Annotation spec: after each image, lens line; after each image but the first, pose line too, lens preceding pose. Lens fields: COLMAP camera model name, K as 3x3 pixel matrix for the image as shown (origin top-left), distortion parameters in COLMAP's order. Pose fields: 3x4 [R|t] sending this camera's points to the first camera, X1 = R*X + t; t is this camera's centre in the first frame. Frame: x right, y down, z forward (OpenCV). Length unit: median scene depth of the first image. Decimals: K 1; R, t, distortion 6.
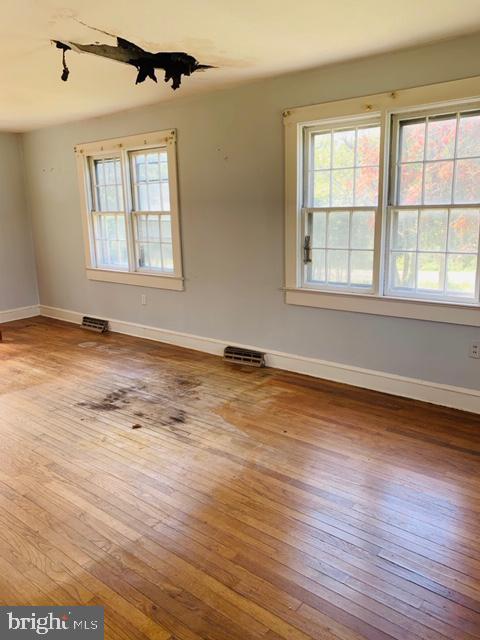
lens RADIAL K [[487.4, 0, 243.4], [0, 487.4, 316.6], [0, 0, 1]] dist [0.008545, -0.010532]
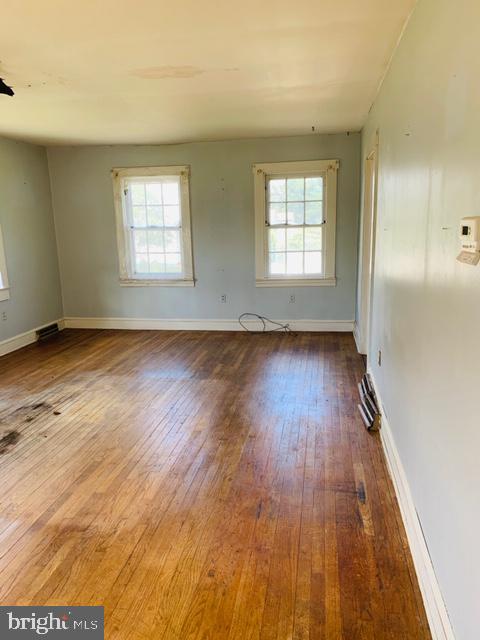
lens RADIAL K [[487.4, 0, 240.0], [0, 487.4, 325.5], [0, 0, 1]] dist [0.008545, -0.010532]
pose [[-0.479420, -0.155263, 0.863742, -1.397848], [0.223045, 0.930348, 0.291037, -0.211279], [-0.848768, 0.332182, -0.411397, 1.031096]]
